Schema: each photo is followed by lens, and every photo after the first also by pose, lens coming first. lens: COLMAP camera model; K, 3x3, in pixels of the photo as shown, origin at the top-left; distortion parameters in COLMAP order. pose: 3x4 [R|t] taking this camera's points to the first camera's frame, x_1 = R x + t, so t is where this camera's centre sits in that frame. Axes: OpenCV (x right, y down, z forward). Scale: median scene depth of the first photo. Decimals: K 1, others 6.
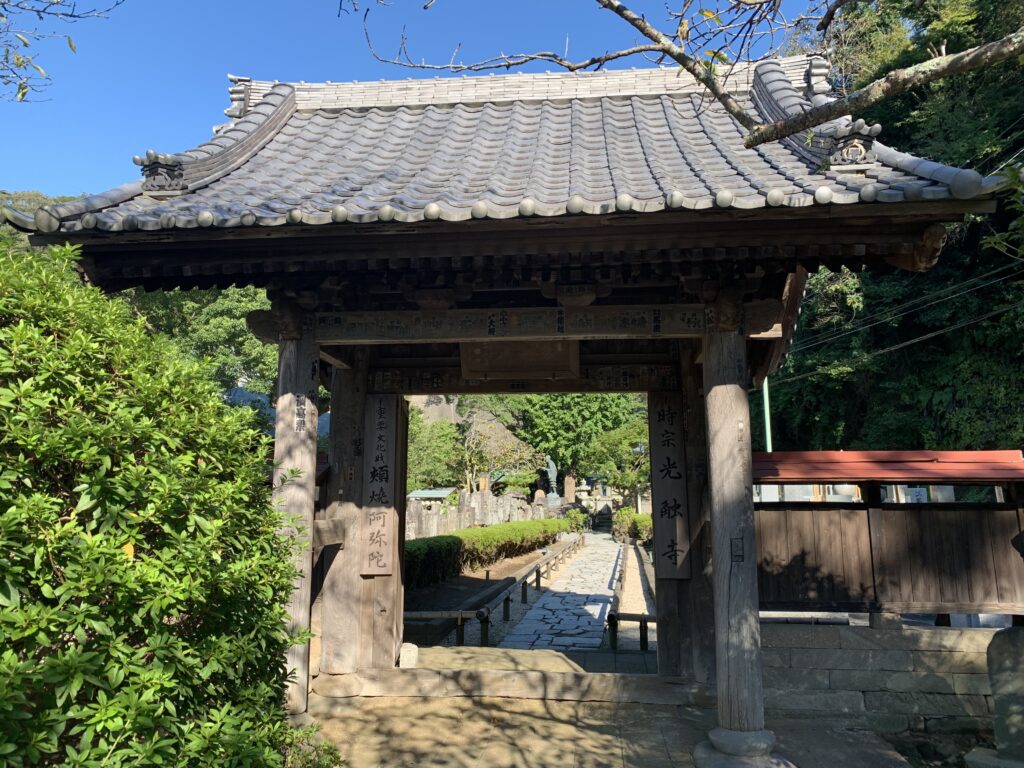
lens RADIAL K [[761.3, 0, 512.2], [0, 761.3, 384.6], [0, 0, 1]] dist [0.014193, -0.023301]
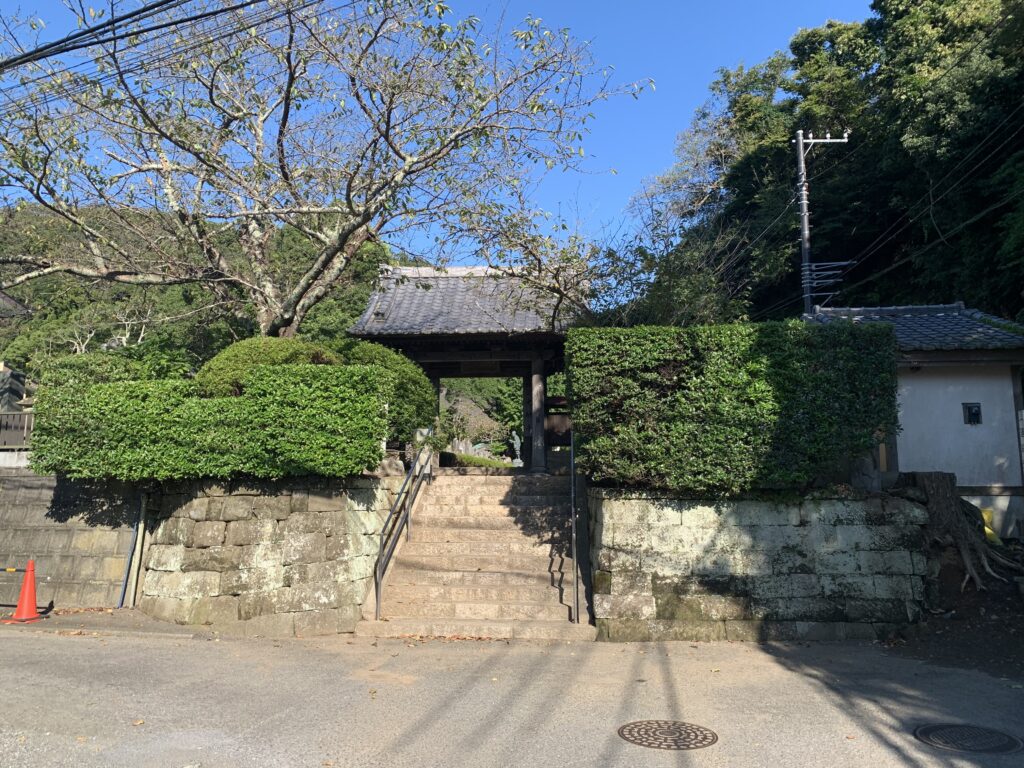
lens RADIAL K [[761.3, 0, 512.2], [0, 761.3, 382.4], [0, 0, 1]] dist [0.014193, -0.023301]
pose [[0.999686, 0.002266, 0.024945, 0.010270], [-0.002317, 0.999995, 0.002035, 0.003979], [-0.024940, -0.002092, 0.999687, -0.339497]]
